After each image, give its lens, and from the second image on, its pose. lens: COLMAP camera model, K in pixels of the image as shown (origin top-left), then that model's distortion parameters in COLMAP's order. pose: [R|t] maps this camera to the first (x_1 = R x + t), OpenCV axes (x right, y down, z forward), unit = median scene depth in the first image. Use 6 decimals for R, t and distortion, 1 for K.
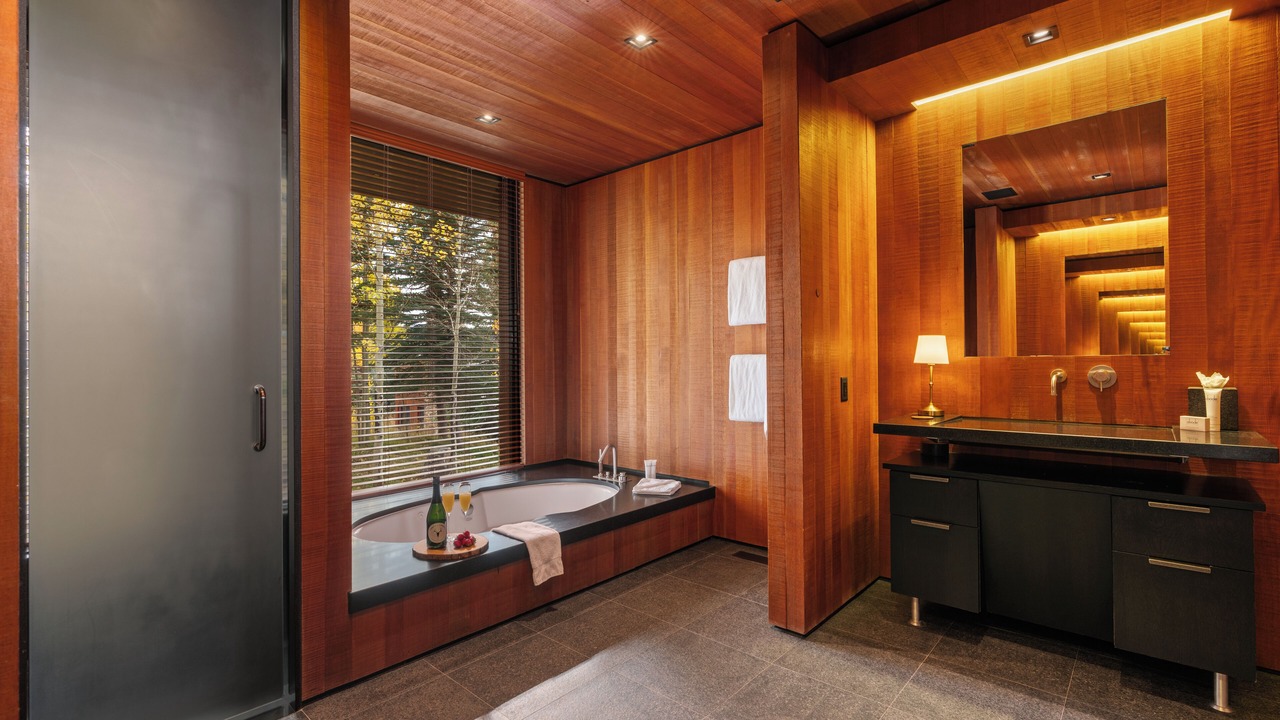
lens RADIAL K [[582.7, 0, 640.7], [0, 582.7, 358.0], [0, 0, 1]] dist [-0.001401, 0.000388]
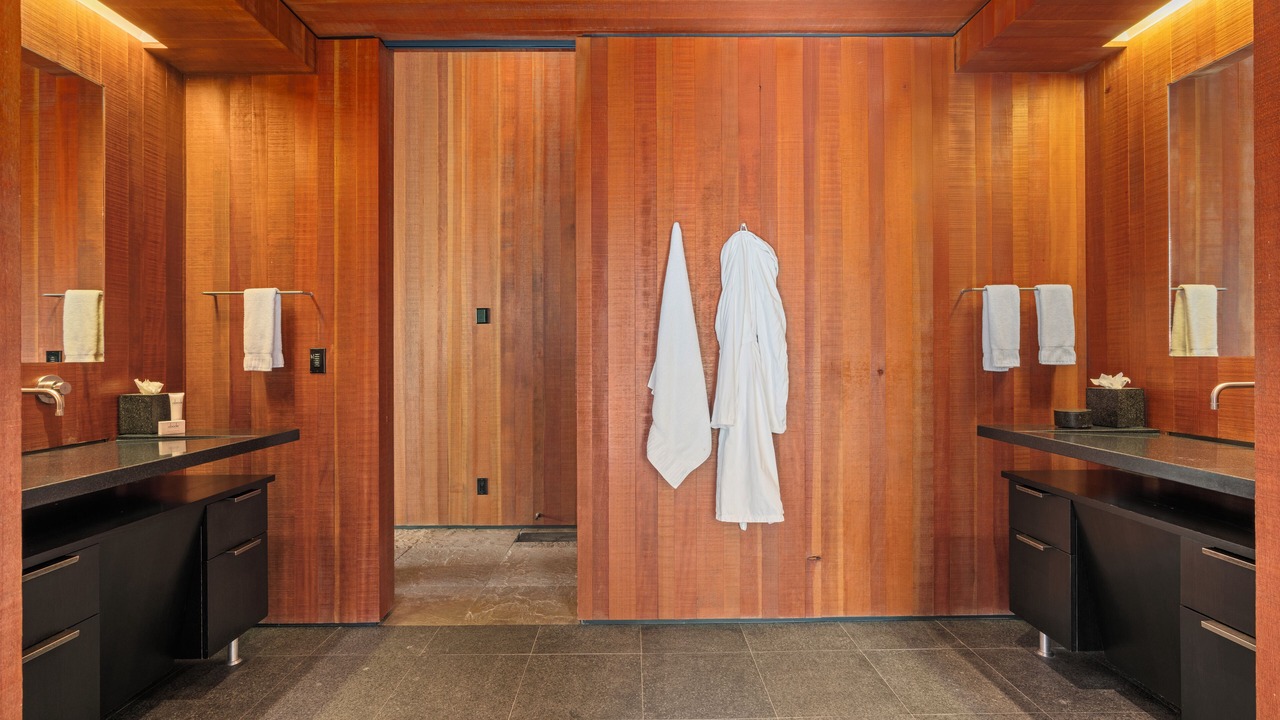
lens RADIAL K [[582.7, 0, 639.0], [0, 582.7, 357.2], [0, 0, 1]] dist [-0.001401, 0.000388]
pose [[-0.677889, 0.008788, 0.735111, -0.383326], [0.004803, 0.999960, -0.007524, -0.001892], [-0.735148, -0.001570, -0.677904, 1.066640]]
